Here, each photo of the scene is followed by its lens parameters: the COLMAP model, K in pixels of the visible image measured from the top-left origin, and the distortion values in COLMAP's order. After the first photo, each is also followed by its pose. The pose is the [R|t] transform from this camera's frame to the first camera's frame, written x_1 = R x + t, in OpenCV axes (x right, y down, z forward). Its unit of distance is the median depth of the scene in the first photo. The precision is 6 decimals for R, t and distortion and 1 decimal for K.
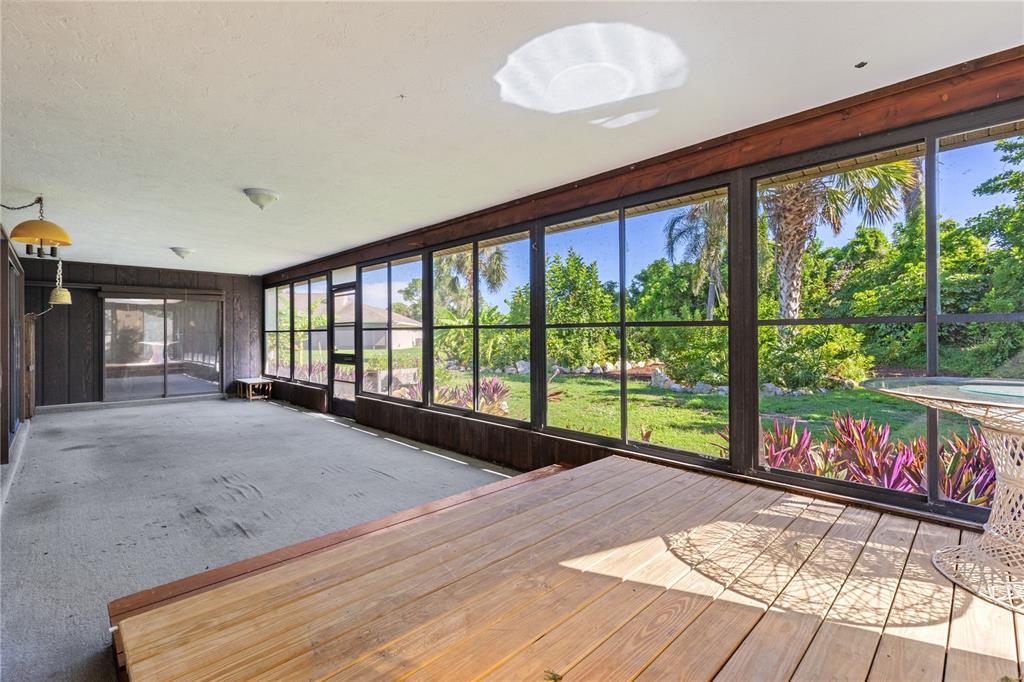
lens RADIAL K [[458.4, 0, 512.7], [0, 458.4, 337.2], [0, 0, 1]] dist [0.007873, 0.000196]
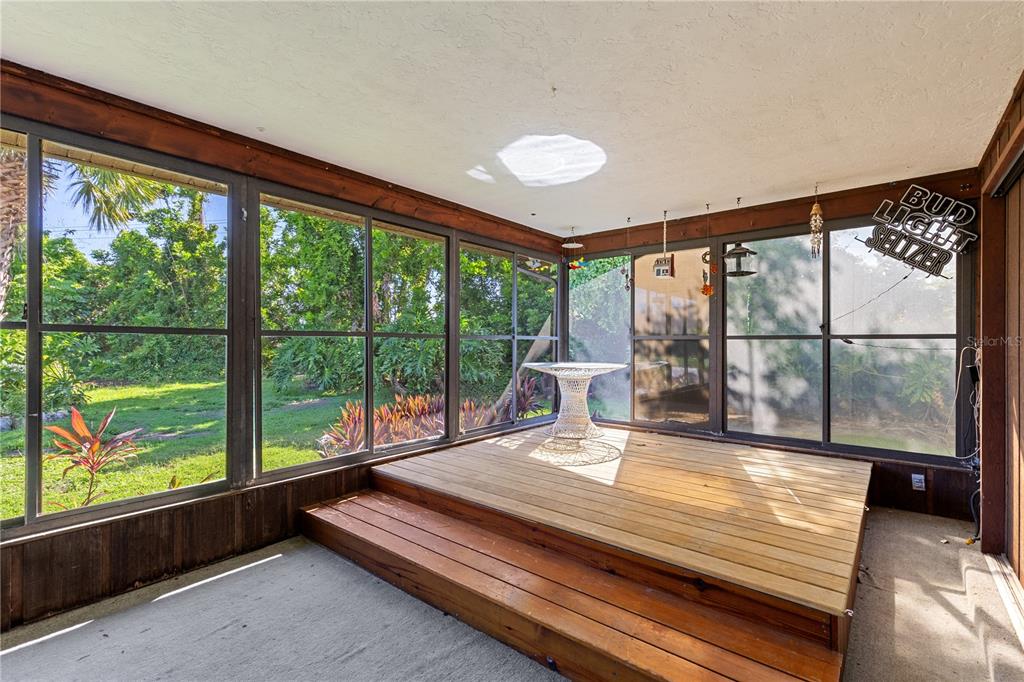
lens RADIAL K [[458.4, 0, 512.5], [0, 458.4, 342.6], [0, 0, 1]] dist [0.007873, 0.000196]
pose [[-0.097137, 0.002584, 0.995268, -0.395299], [0.004141, 0.999989, -0.002192, -0.002934], [-0.995262, 0.003908, -0.097147, 0.399642]]
